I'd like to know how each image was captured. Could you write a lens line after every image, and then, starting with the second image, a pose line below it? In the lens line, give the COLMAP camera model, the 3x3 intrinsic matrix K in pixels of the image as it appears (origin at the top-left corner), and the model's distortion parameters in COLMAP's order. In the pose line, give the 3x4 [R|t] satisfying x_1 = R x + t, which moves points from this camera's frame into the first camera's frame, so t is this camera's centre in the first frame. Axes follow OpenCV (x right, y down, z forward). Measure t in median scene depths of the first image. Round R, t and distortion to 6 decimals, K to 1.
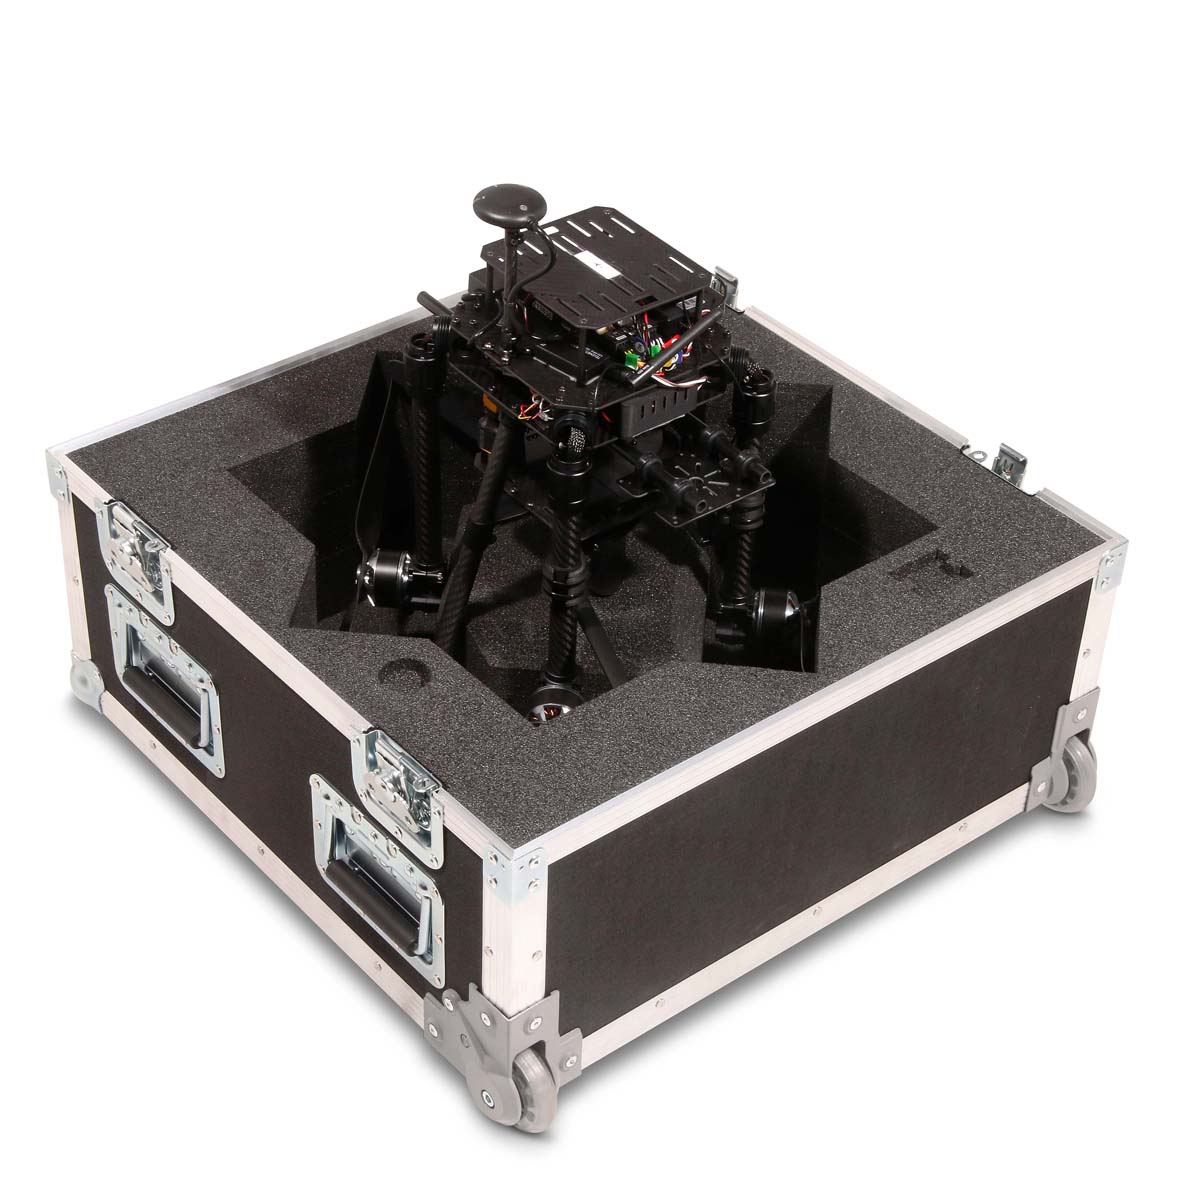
lens RADIAL K [[2548.8, 0, 571.7], [0, 2548.8, 662.1], [0, 0, 1]] dist [0.078917, 0.000000]
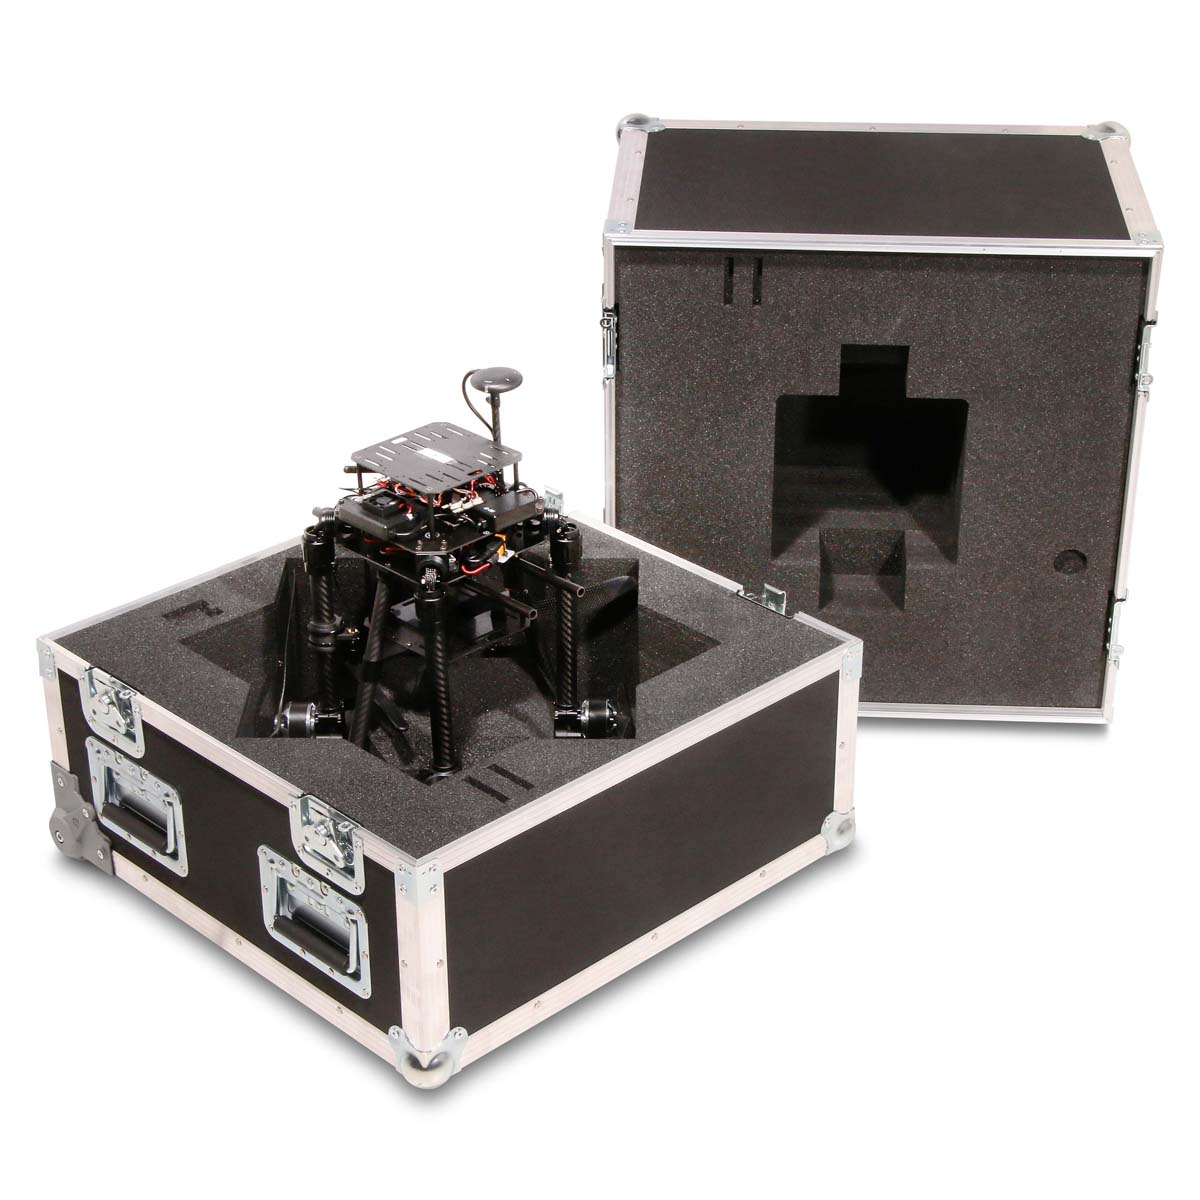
lens RADIAL K [[2548.8, 0, 618.4], [0, 2548.8, 622.9], [0, 0, 1]] dist [0.078917, 0.000000]
pose [[0.995056, -0.070991, 0.069449, -0.001332], [0.082629, 0.979748, -0.182390, 0.177620], [-0.055094, 0.187227, 0.980771, -0.301805]]
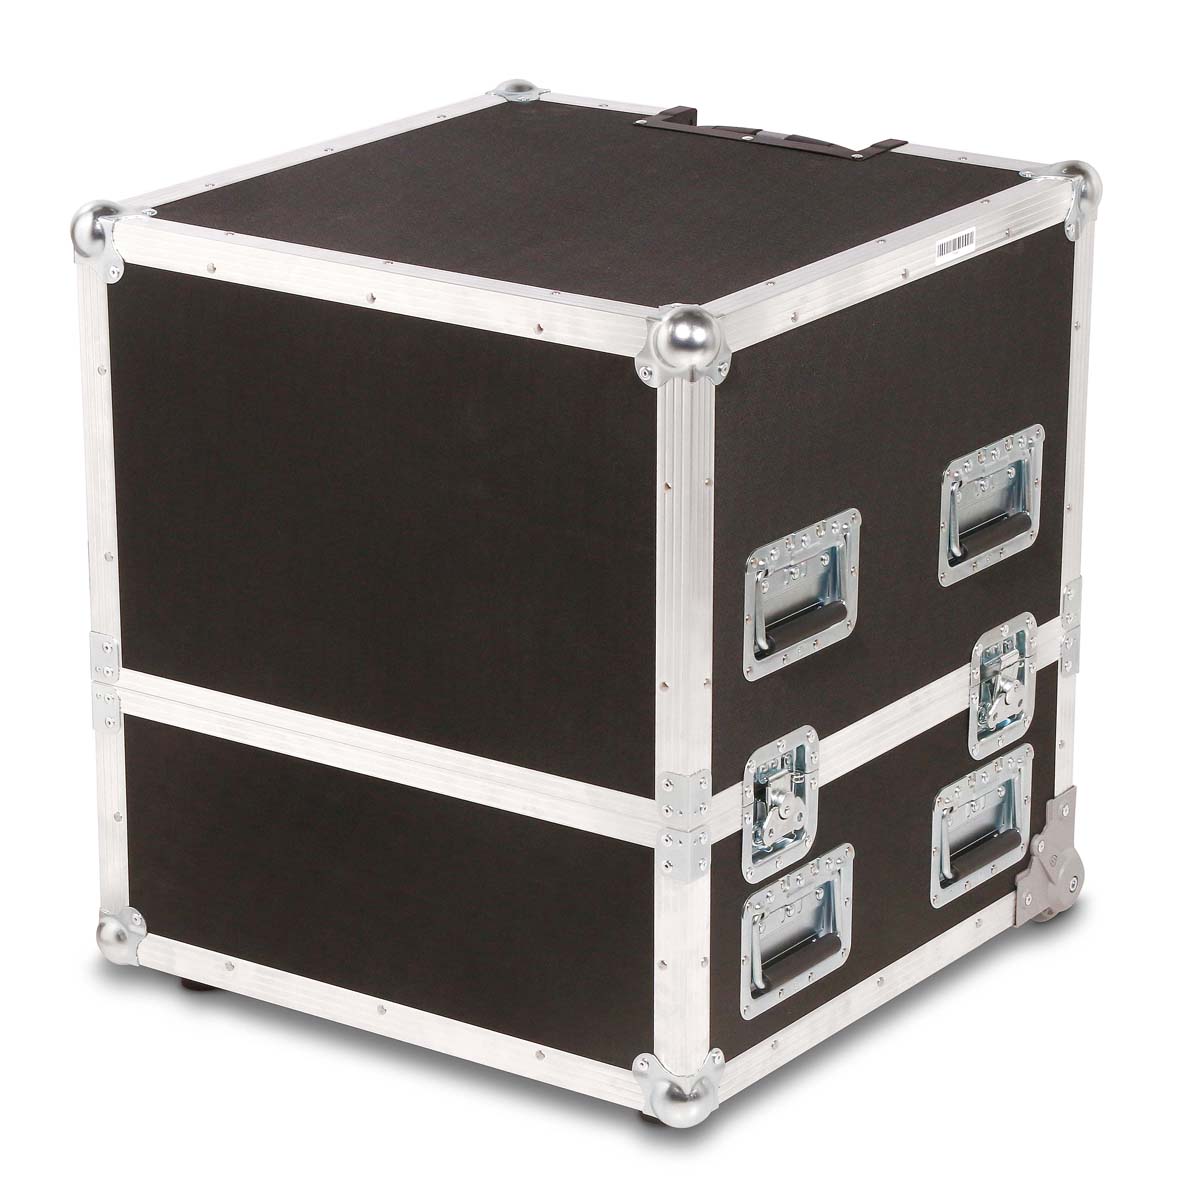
lens RADIAL K [[4503.9, 0, 571.4], [0, 4503.9, 630.3], [0, 0, 1]] dist [0.401649, 0.000000]
pose [[0.961530, -0.111833, 0.250904, -0.499679], [0.190888, 0.928835, -0.317534, 0.547047], [-0.197537, 0.353213, 0.914450, -0.776469]]
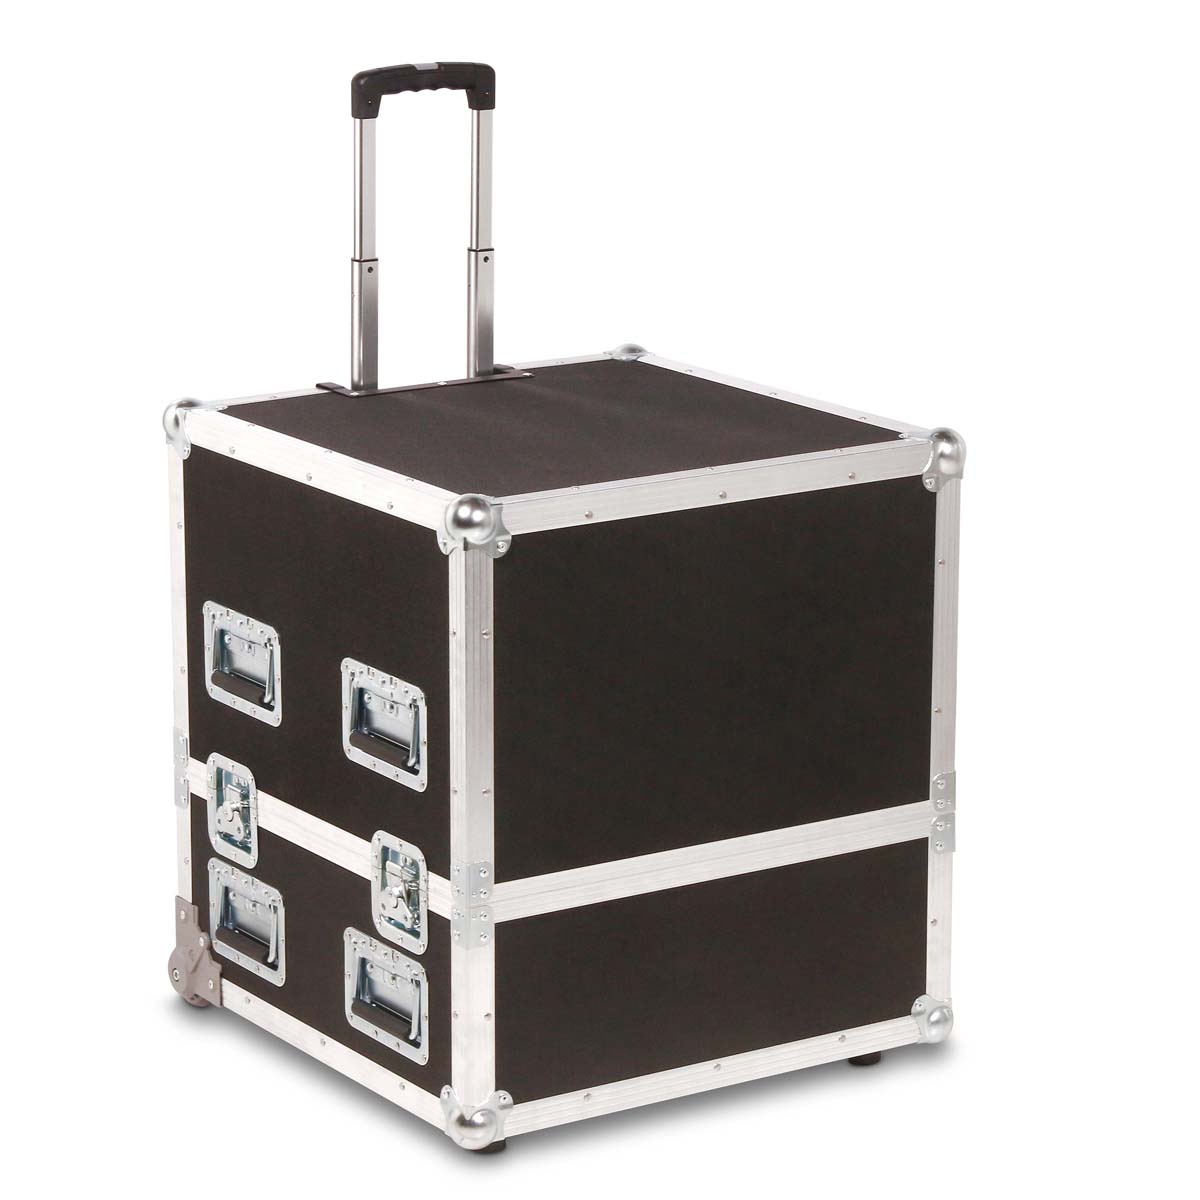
lens RADIAL K [[4176.7, 0, 597.7], [0, 4176.7, 595.0], [0, 0, 1]] dist [0.049939, 0.000000]
pose [[0.995573, 0.000109, -0.093988, 0.239867], [-0.040370, 0.903548, -0.426581, 0.812013], [0.084876, 0.428487, 0.899553, -1.075142]]
